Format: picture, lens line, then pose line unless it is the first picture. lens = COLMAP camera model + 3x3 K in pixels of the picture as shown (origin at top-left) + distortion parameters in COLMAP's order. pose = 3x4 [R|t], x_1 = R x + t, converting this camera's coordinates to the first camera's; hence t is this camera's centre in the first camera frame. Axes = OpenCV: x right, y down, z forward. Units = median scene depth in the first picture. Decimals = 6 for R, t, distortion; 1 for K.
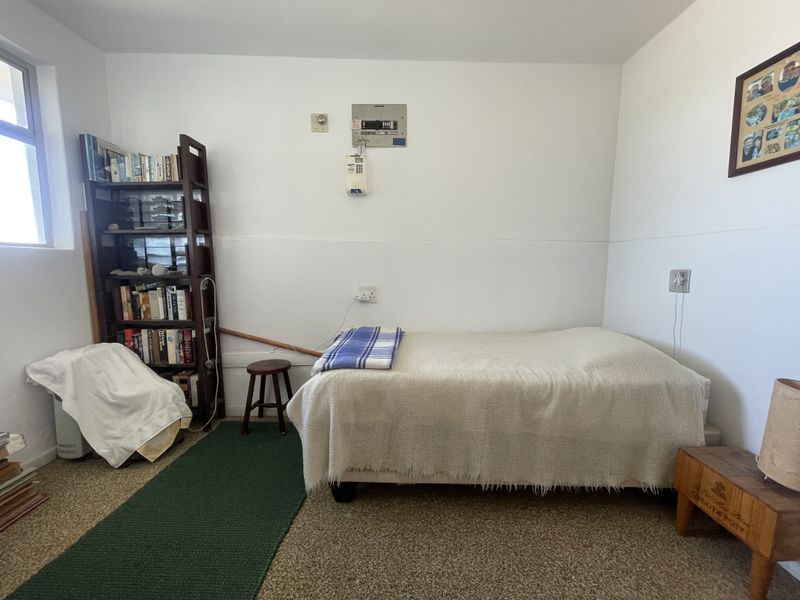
lens RADIAL K [[324.3, 0, 400.0], [0, 324.3, 300.0], [0, 0, 1]] dist [-0.001252, -0.000104]
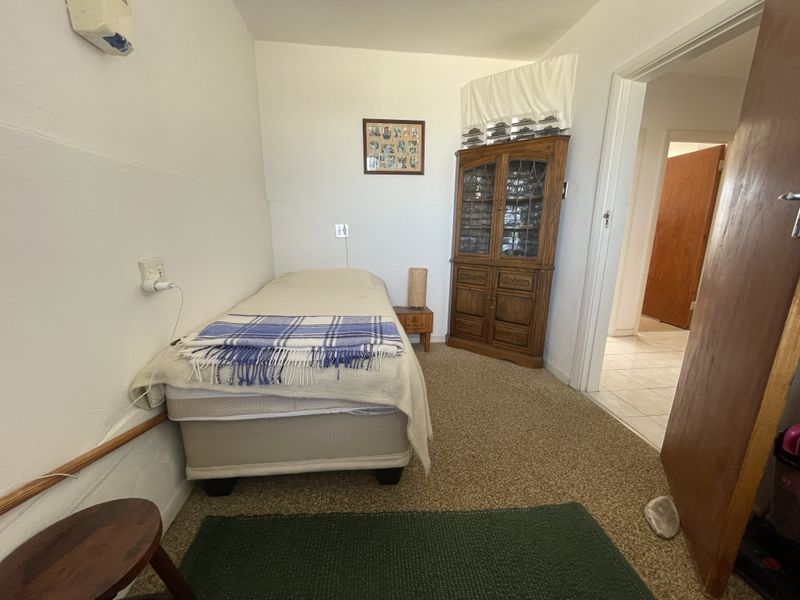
lens RADIAL K [[324.3, 0, 400.0], [0, 324.3, 300.0], [0, 0, 1]] dist [-0.001252, -0.000104]
pose [[-0.114074, -0.229744, 0.966543, -1.115724], [0.102356, 0.964998, 0.241457, -0.114722], [-0.988185, 0.126476, -0.086565, 1.164857]]
